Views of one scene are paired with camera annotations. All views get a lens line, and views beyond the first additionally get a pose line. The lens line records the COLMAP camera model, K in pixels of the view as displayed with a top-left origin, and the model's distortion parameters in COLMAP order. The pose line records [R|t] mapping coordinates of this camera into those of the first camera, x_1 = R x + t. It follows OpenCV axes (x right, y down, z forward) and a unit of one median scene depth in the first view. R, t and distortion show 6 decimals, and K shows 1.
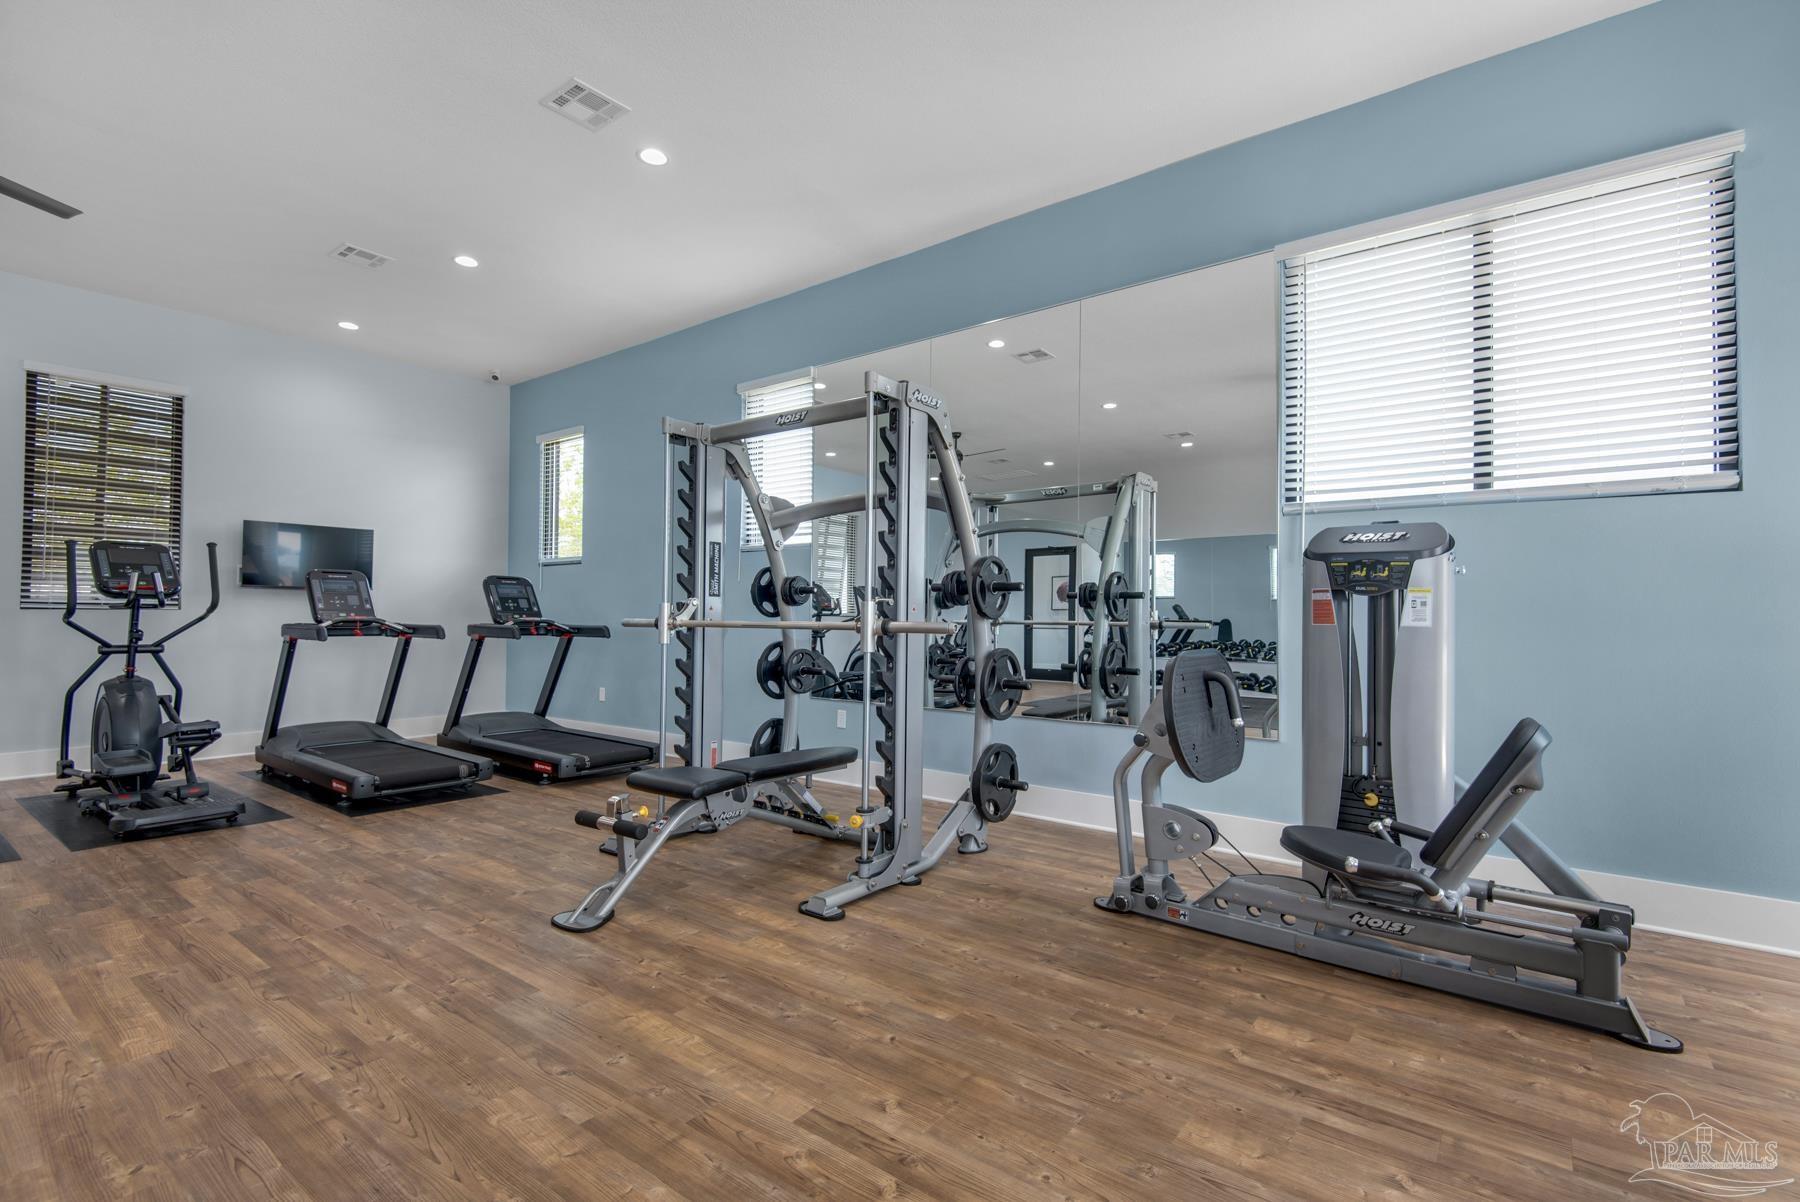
lens RADIAL K [[818.8, 0, 913.8], [0, 818.8, 601.4], [0, 0, 1]] dist [-0.001583, -0.002344]
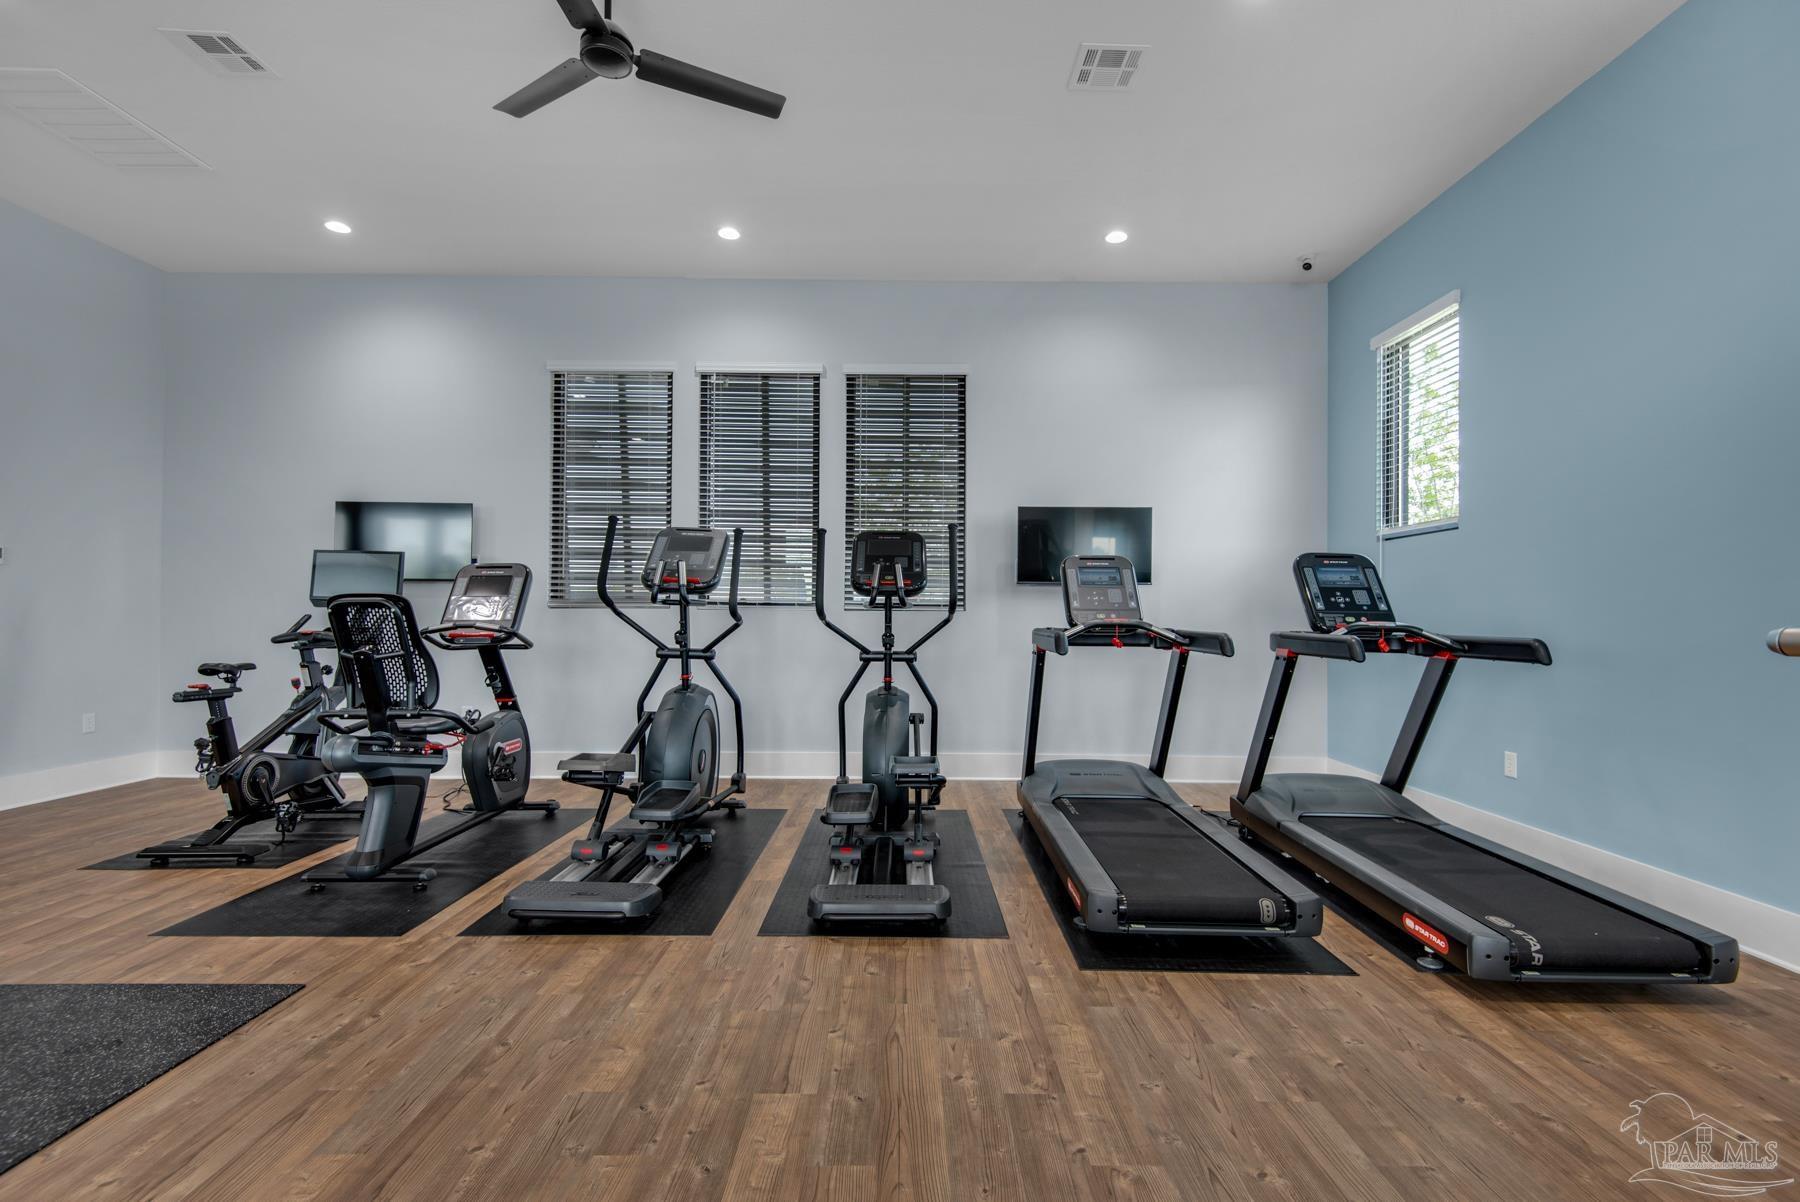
lens RADIAL K [[818.8, 0, 910.7], [0, 818.8, 603.6], [0, 0, 1]] dist [-0.001583, -0.002344]
pose [[0.610593, -0.011053, -0.791868, -0.231238], [0.010028, 0.999930, -0.006225, 0.007884], [0.791881, -0.004140, 0.610661, 0.424650]]
